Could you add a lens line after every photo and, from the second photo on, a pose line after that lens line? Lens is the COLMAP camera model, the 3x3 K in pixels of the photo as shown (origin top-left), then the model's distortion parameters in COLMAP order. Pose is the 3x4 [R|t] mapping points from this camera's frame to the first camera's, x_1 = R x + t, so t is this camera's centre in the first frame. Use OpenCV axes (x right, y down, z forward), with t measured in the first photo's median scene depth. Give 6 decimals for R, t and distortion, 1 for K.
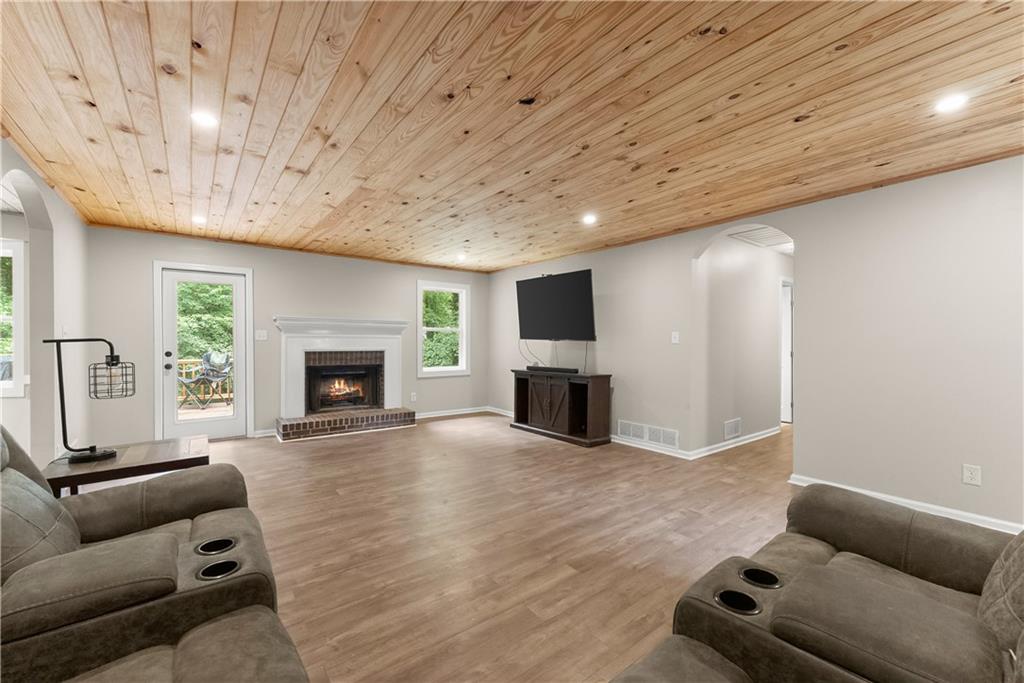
lens RADIAL K [[422.0, 0, 513.0], [0, 422.0, 345.1], [0, 0, 1]] dist [-0.001897, -0.000336]
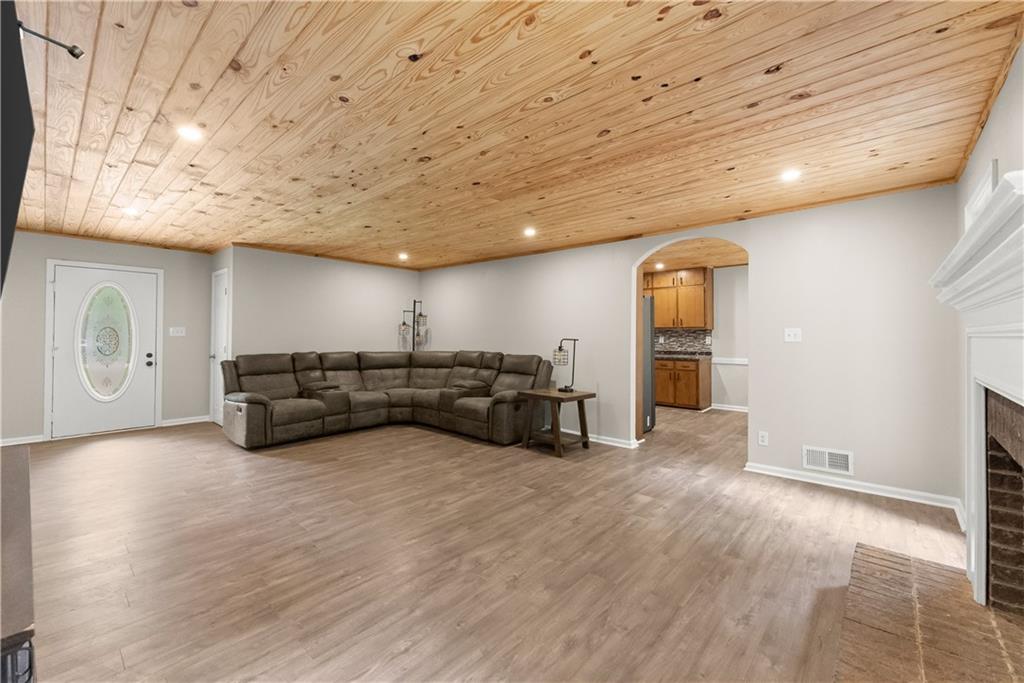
lens RADIAL K [[416.7, 0, 514.8], [0, 416.7, 329.5], [0, 0, 1]] dist [-0.000076, -0.000008]
pose [[-0.981816, -0.008113, -0.189661, -0.149712], [-0.007230, 0.999960, -0.005350, -0.024793], [0.189697, -0.003882, -0.981835, 1.603248]]
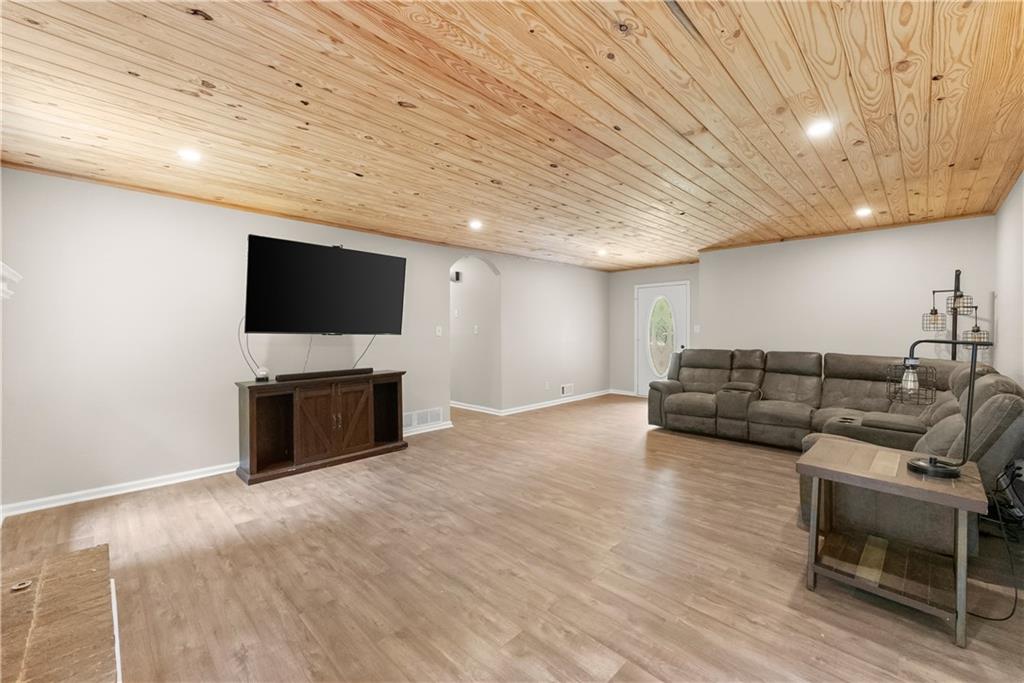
lens RADIAL K [[415.4, 0, 520.0], [0, 415.4, 332.5], [0, 0, 1]] dist [0.000957, -0.000218]
pose [[-0.149625, -0.006480, 0.988722, -0.886226], [0.009532, 0.999923, 0.007996, -0.022579], [-0.988697, 0.010621, -0.149551, 1.019479]]
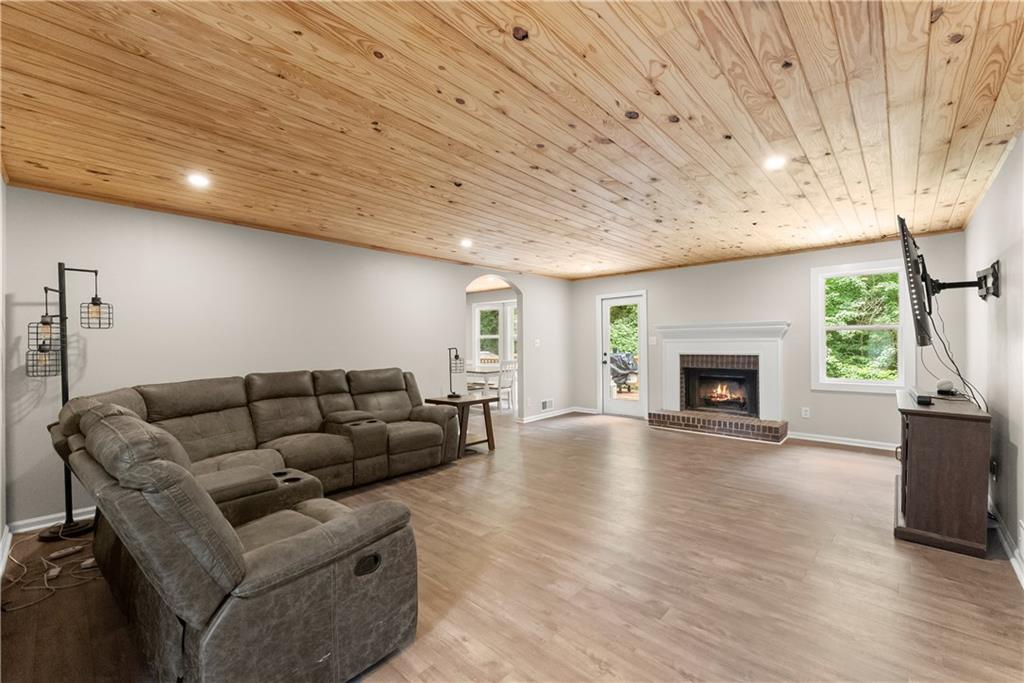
lens RADIAL K [[422.0, 0, 513.0], [0, 422.0, 345.1], [0, 0, 1]] dist [-0.001897, -0.000336]
pose [[0.164523, -0.001026, -0.986373, 0.739833], [0.003137, 0.999995, -0.000517, -0.014219], [0.986368, -0.003009, 0.164526, 0.472432]]
